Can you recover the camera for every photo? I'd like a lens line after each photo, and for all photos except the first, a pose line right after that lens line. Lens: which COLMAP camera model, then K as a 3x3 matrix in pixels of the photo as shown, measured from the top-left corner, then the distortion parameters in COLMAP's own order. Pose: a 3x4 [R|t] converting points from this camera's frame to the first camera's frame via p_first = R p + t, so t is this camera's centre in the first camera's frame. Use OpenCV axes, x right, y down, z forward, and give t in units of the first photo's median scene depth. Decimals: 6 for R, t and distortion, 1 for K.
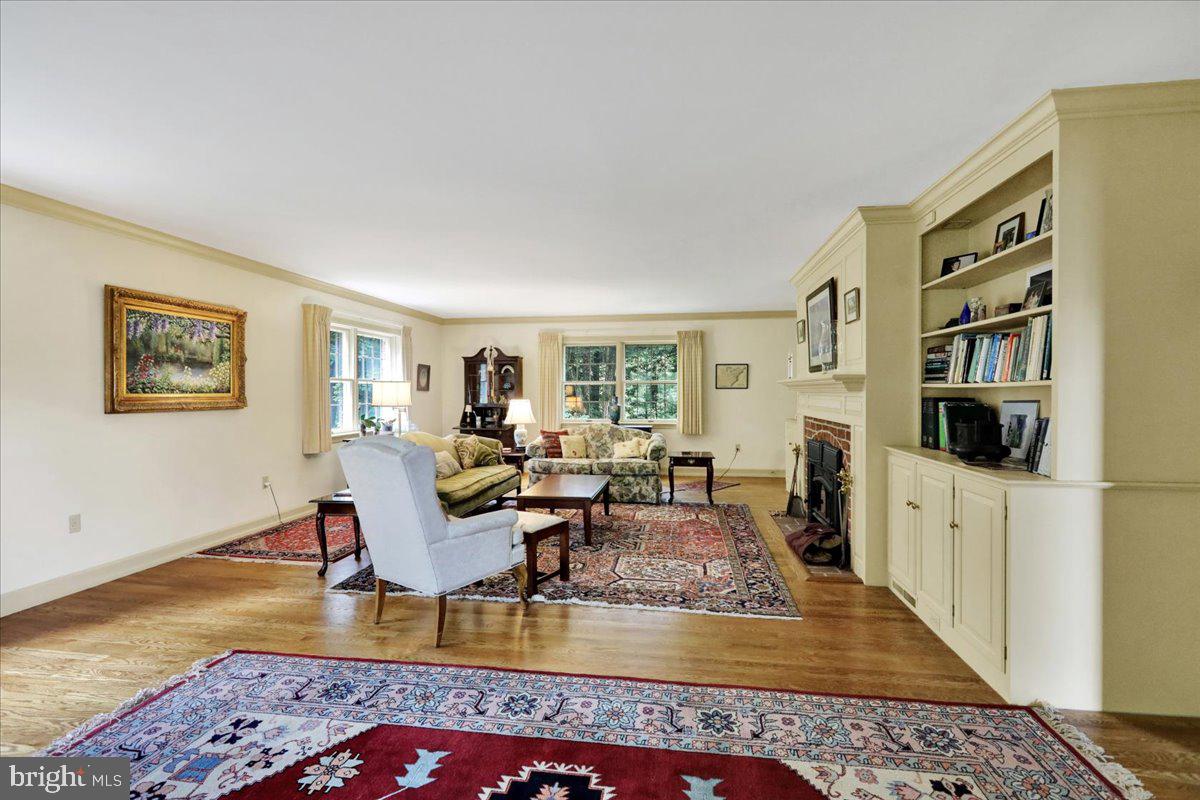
lens RADIAL K [[557.0, 0, 588.0], [0, 557.0, 394.6], [0, 0, 1]] dist [-0.005902, 0.002867]
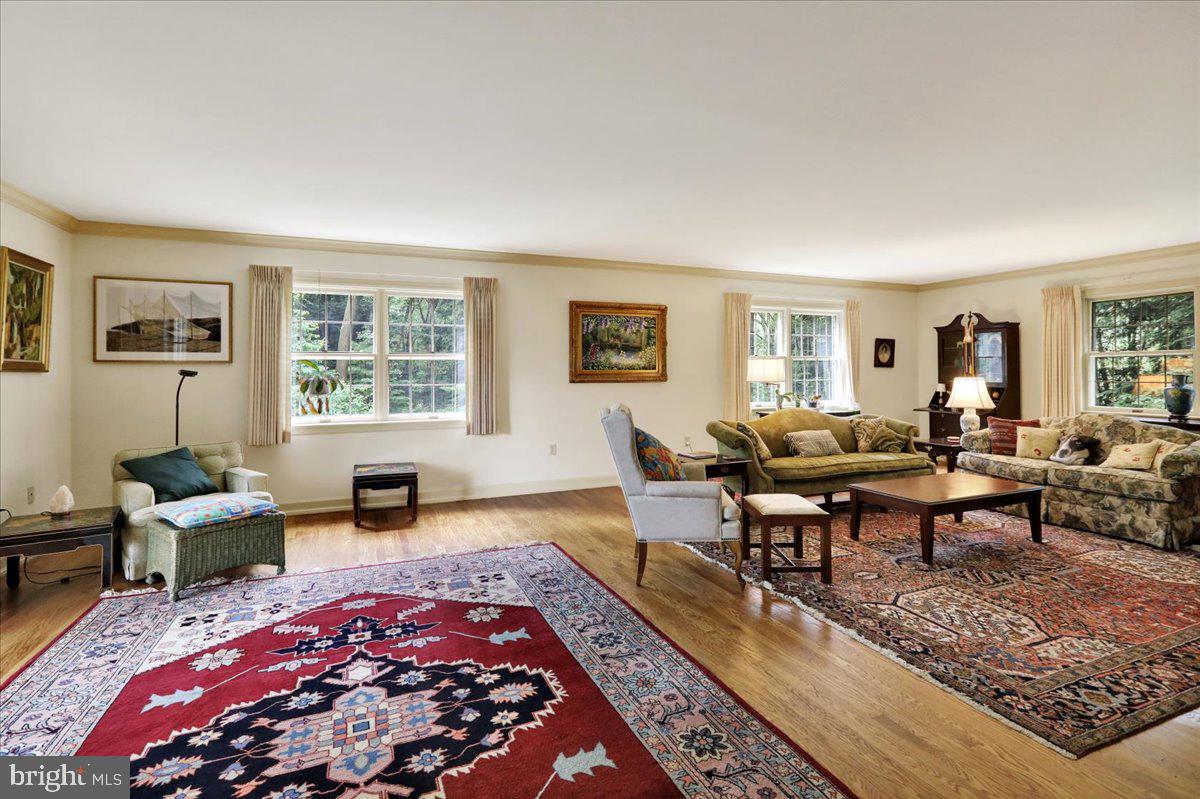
lens RADIAL K [[557.0, 0, 583.7], [0, 557.0, 367.0], [0, 0, 1]] dist [-0.005902, 0.002867]
pose [[0.520800, -0.006000, -0.853657, 0.474310], [-0.001282, 0.999969, -0.007810, 0.001650], [0.853678, 0.005162, 0.520776, 0.202372]]
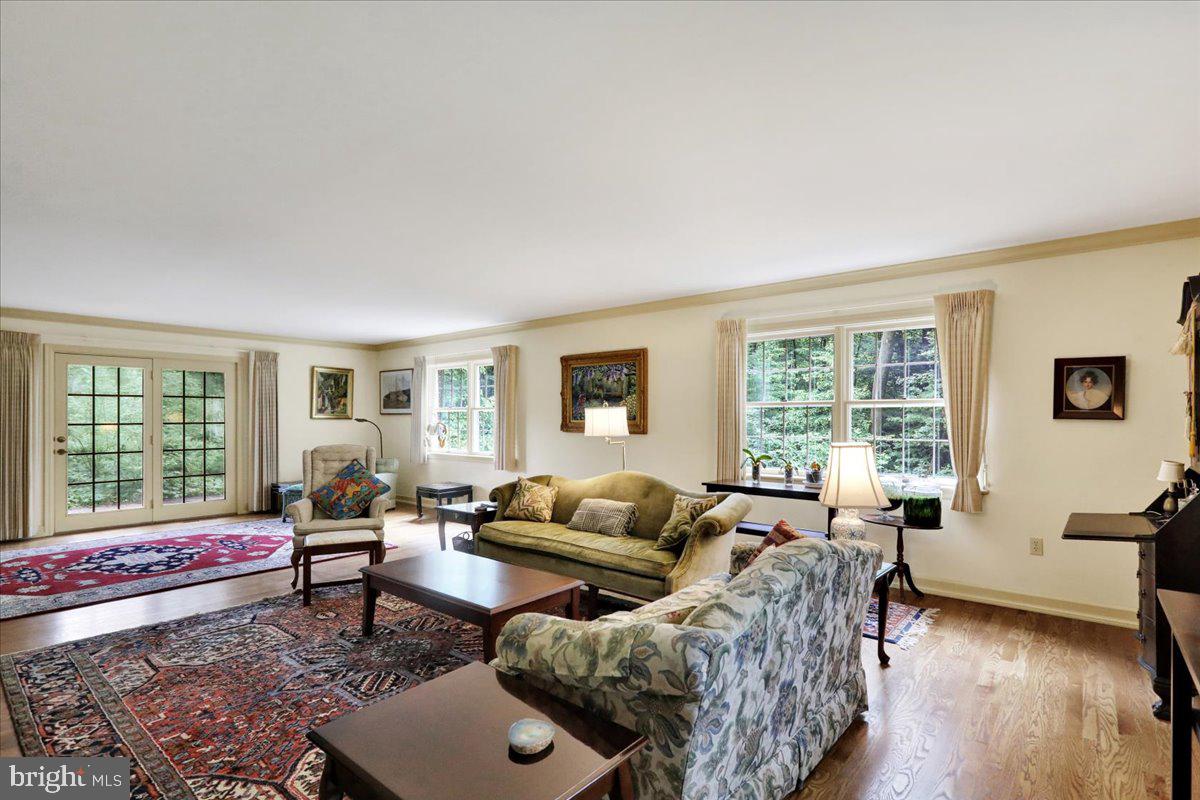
lens RADIAL K [[557.0, 0, 585.5], [0, 557.0, 414.4], [0, 0, 1]] dist [-0.005902, 0.002867]
pose [[-0.497940, -0.005147, -0.867196, 0.547696], [-0.005639, 0.999980, -0.002697, -0.013788], [0.867193, 0.003547, -0.497959, 1.816042]]
